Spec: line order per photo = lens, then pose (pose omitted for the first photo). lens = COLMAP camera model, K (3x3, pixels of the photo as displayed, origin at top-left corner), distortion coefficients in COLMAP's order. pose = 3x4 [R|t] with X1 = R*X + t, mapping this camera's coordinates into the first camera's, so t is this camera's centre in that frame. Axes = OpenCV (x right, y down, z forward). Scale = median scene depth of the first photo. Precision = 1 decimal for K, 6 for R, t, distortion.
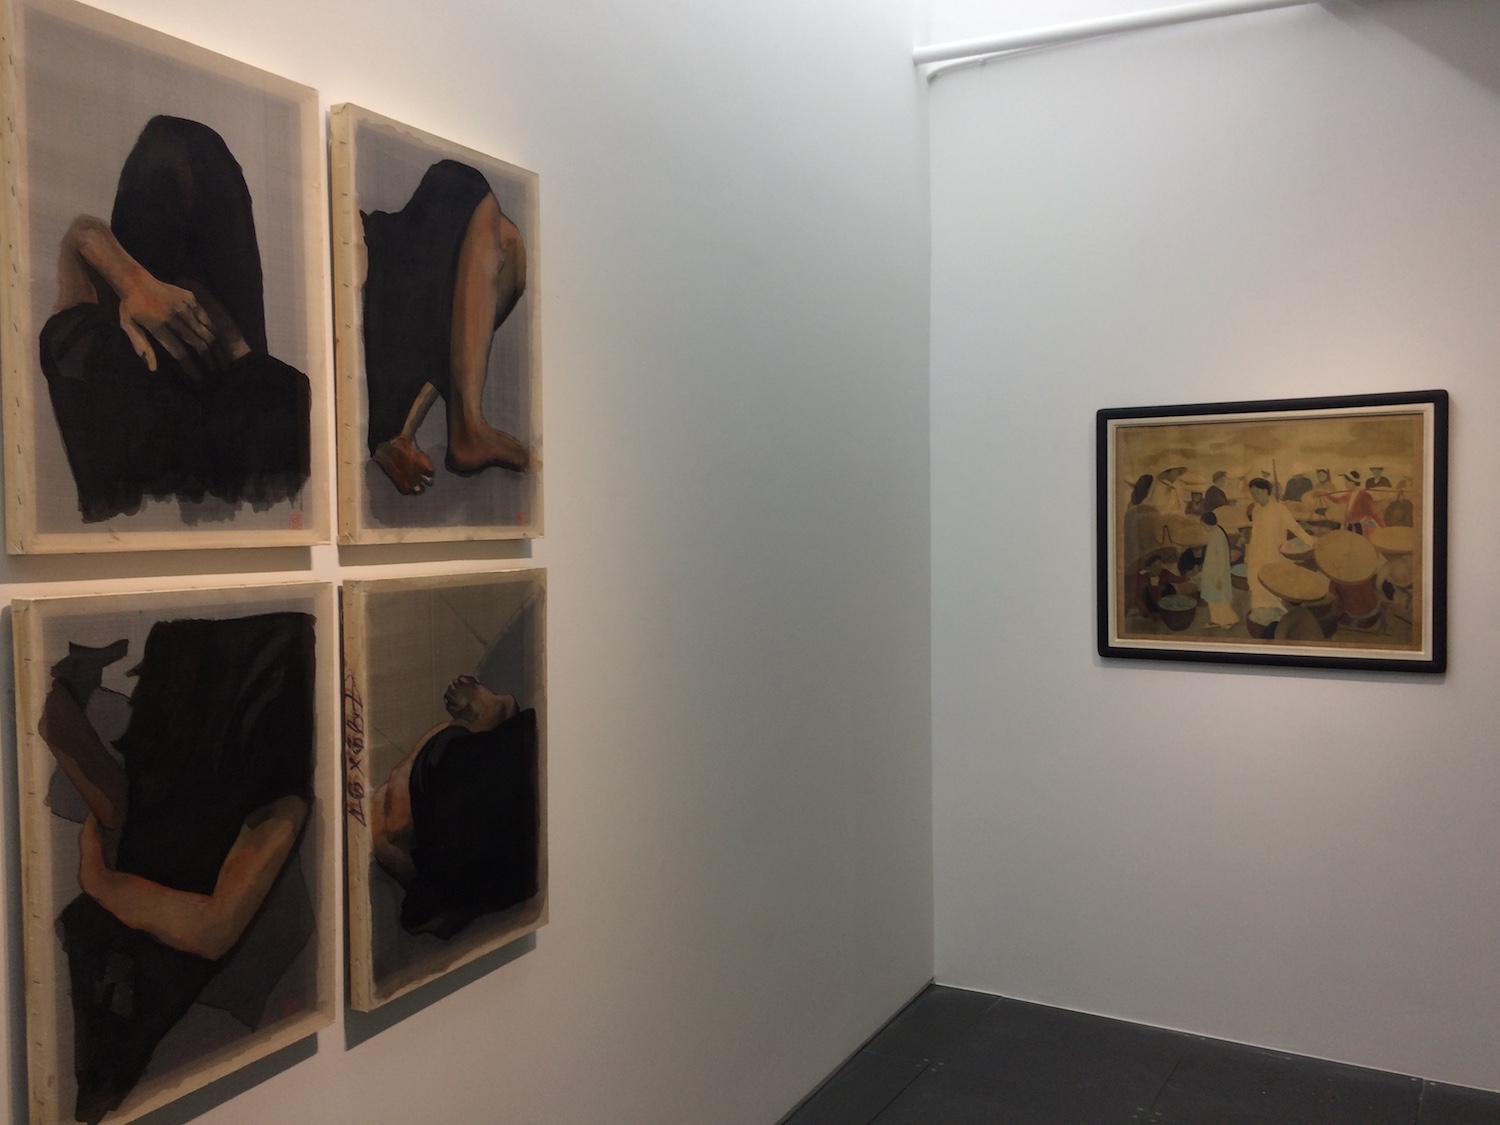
lens RADIAL K [[1280.3, 0, 750.0], [0, 1280.3, 562.5], [0, 0, 1]] dist [0.091844, -0.126456]
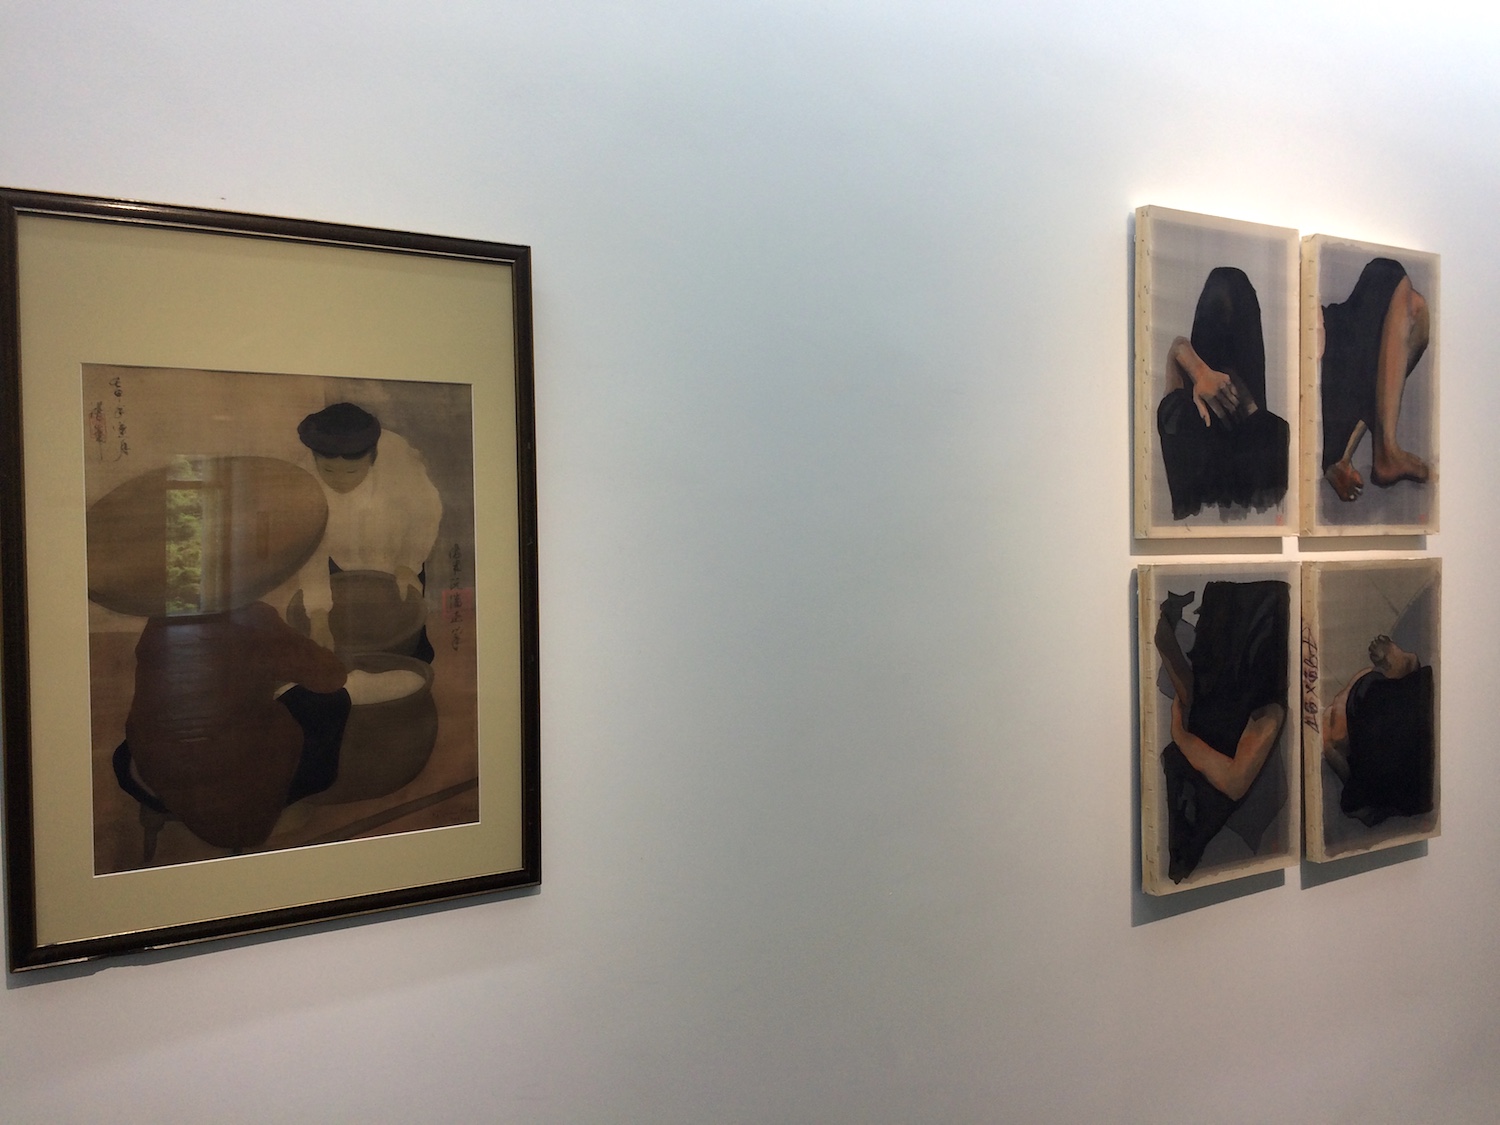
lens RADIAL K [[1280.3, 0, 750.0], [0, 1280.3, 562.5], [0, 0, 1]] dist [0.091844, -0.126456]
pose [[0.858773, 0.007419, -0.512302, -0.107515], [-0.014755, 0.999839, -0.010255, 0.040676], [0.512143, 0.016366, 0.858744, -0.585730]]
